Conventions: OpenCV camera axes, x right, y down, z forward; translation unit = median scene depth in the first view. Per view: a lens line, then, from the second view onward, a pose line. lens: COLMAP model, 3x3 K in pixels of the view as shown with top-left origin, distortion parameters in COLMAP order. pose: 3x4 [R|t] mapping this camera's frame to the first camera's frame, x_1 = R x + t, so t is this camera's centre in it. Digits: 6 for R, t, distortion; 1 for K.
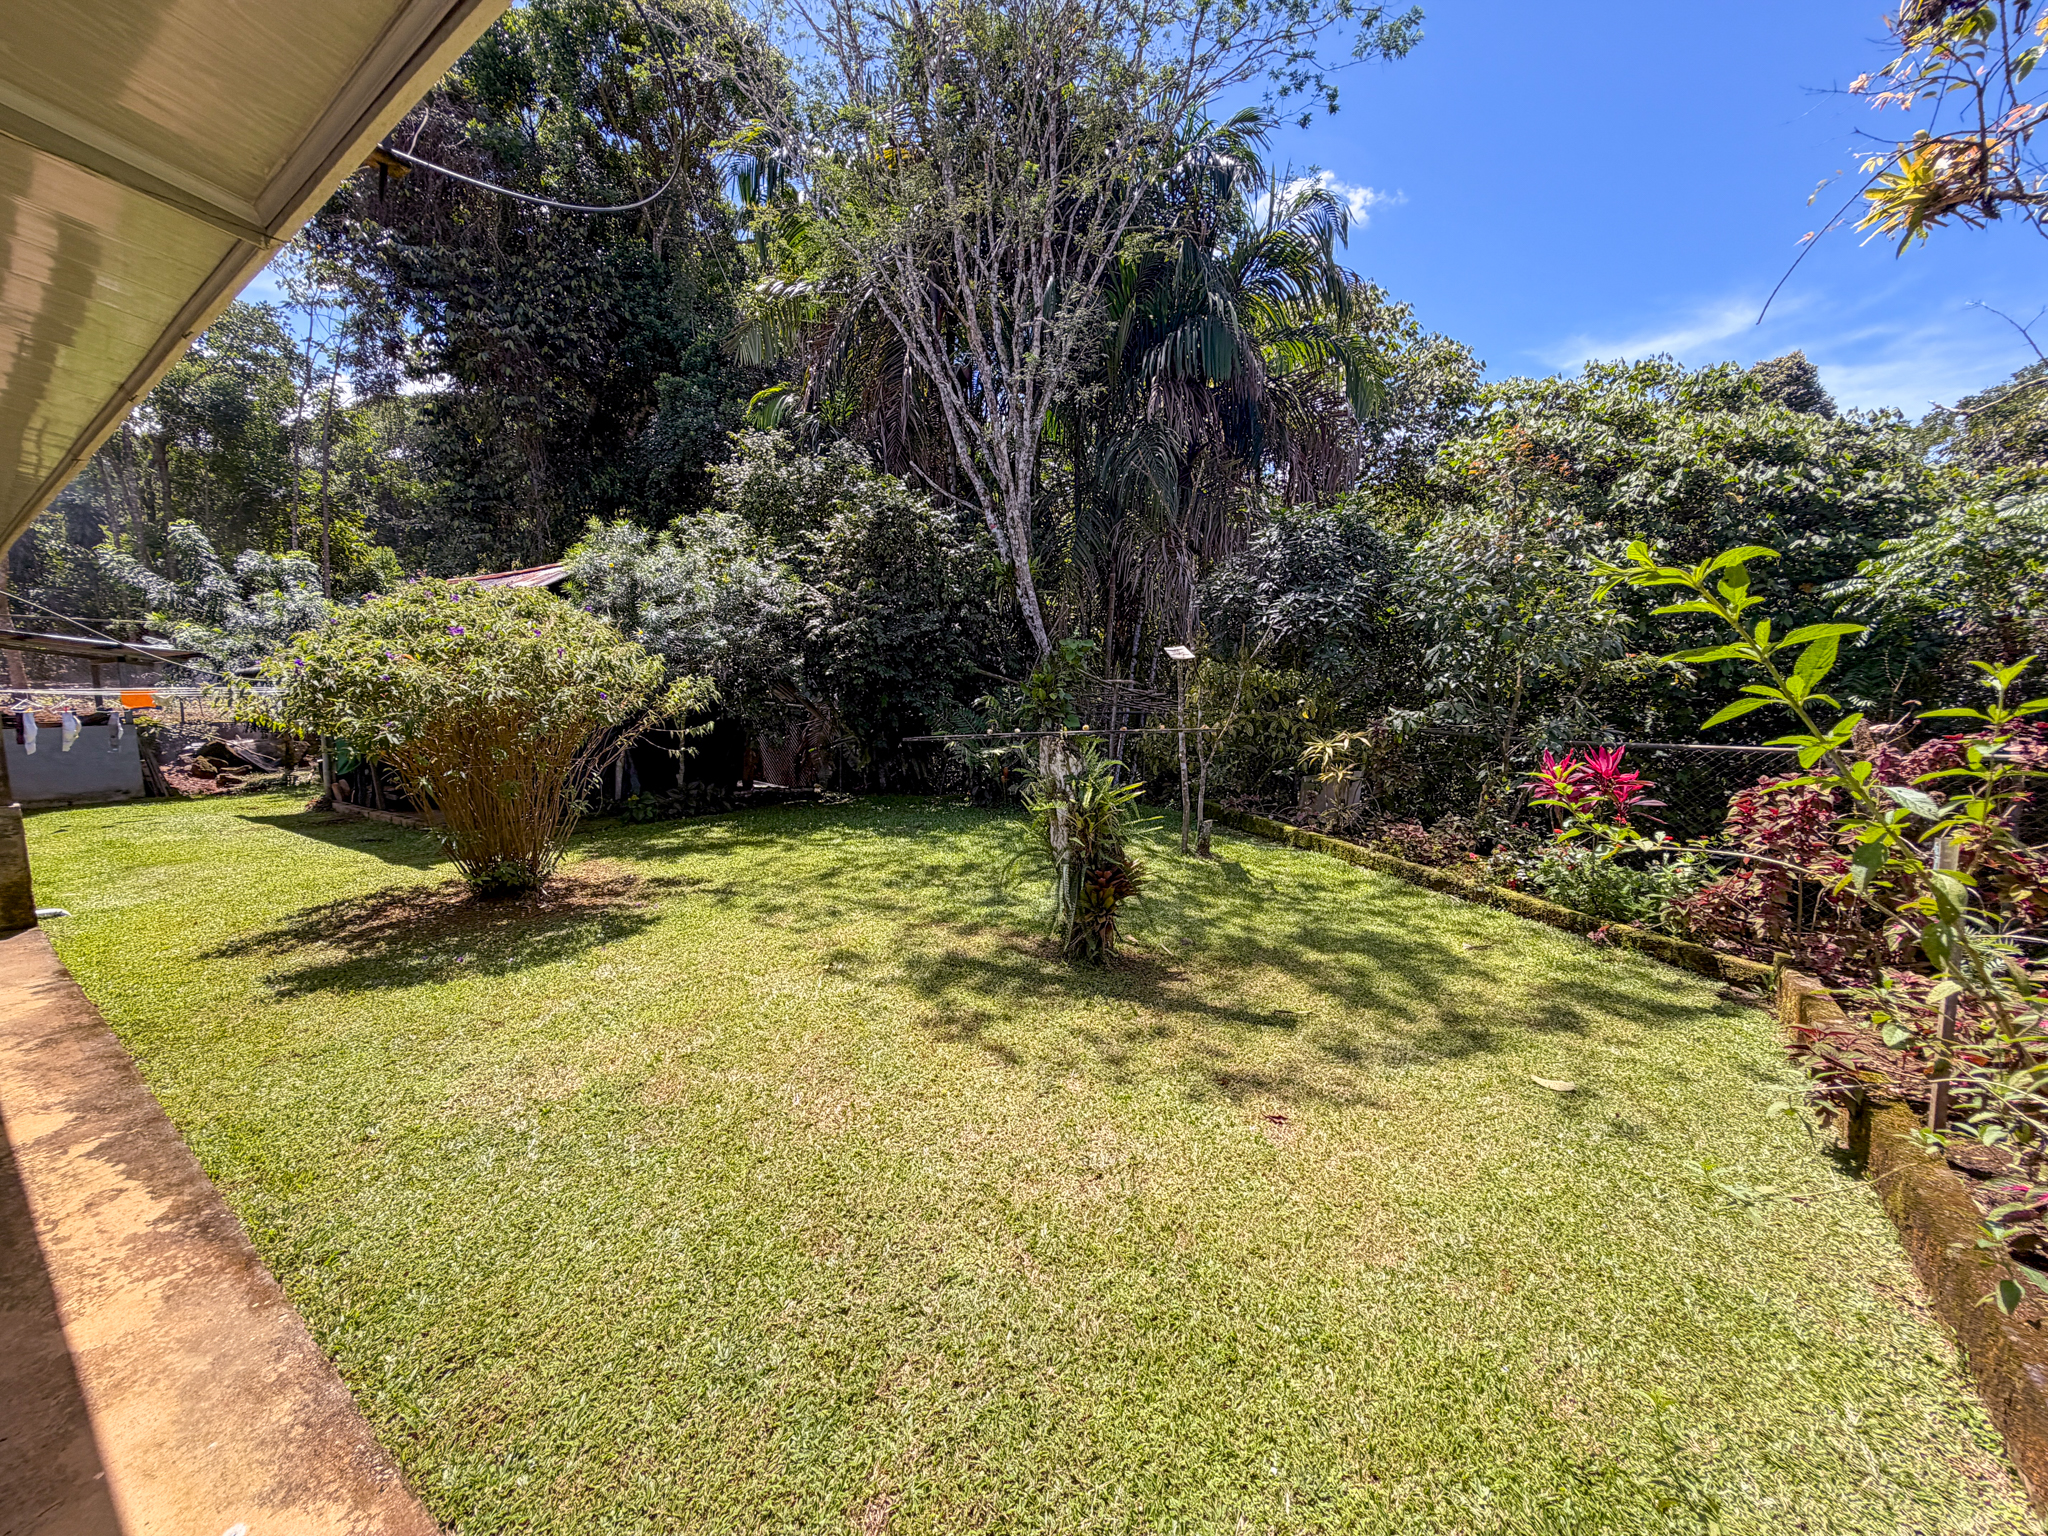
lens RADIAL K [[823.3, 0, 1021.6], [0, 823.3, 771.7], [0, 0, 1]] dist [0.000731, 0.000945]
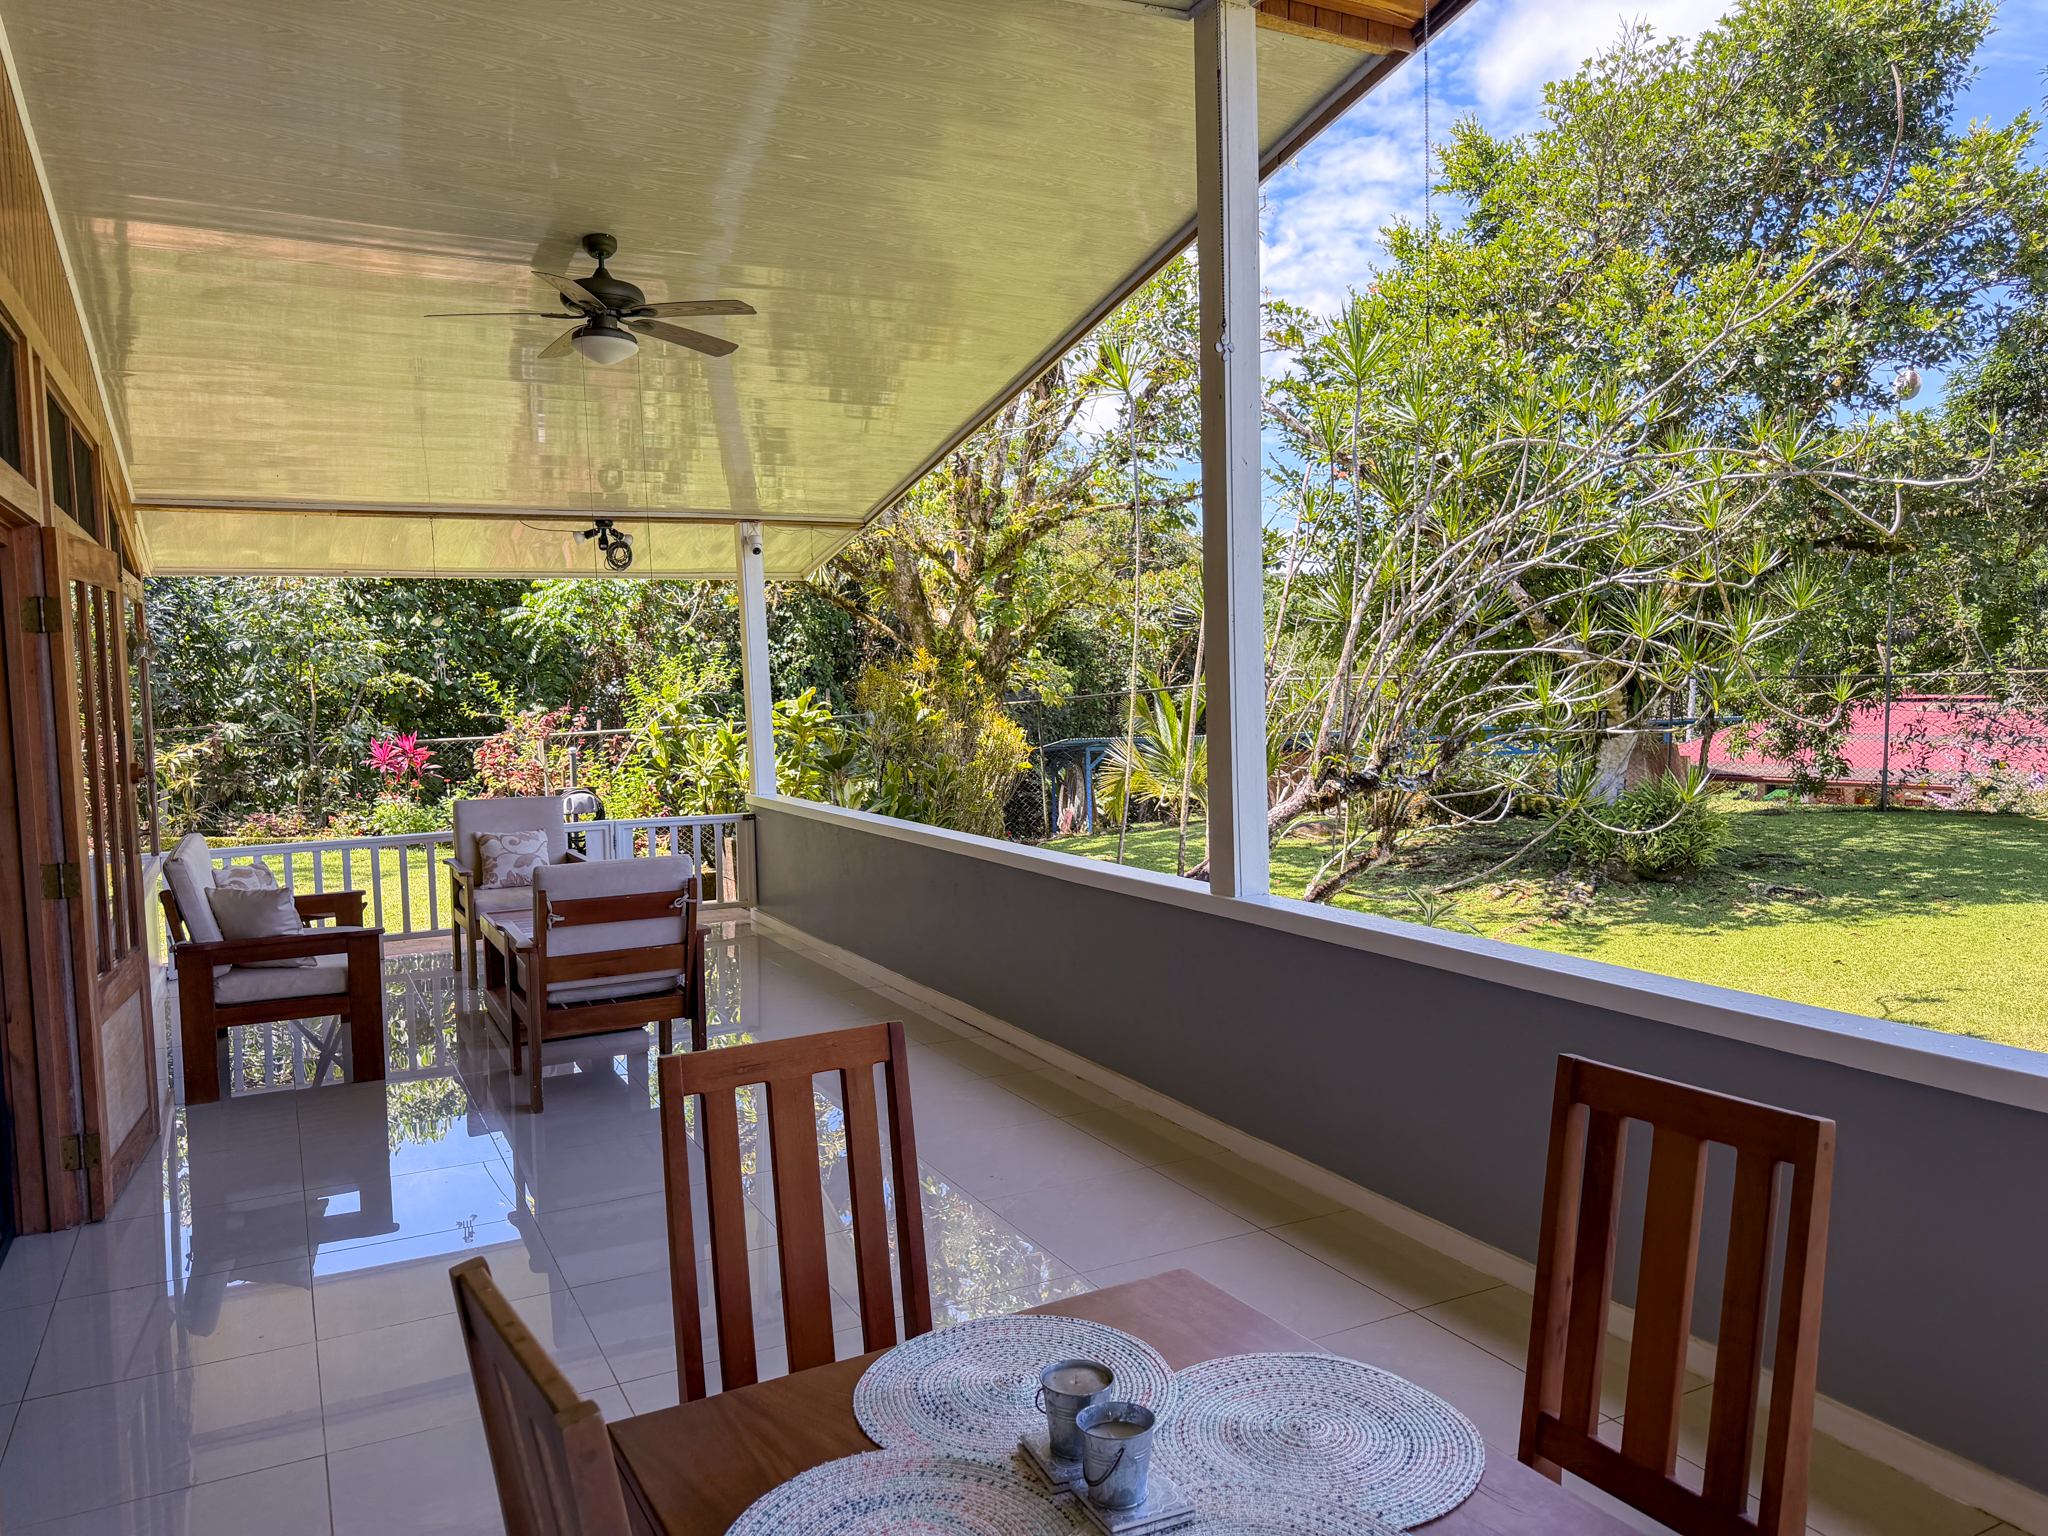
lens RADIAL K [[1456.0, 0, 1023.8], [0, 1456.0, 770.2], [0, 0, 1]] dist [0.054157, -0.059101]
pose [[0.454825, -0.065830, 0.888144, -0.571513], [0.126178, 0.991968, 0.008909, 0.074864], [-0.881597, 0.108013, 0.459478, -0.604387]]
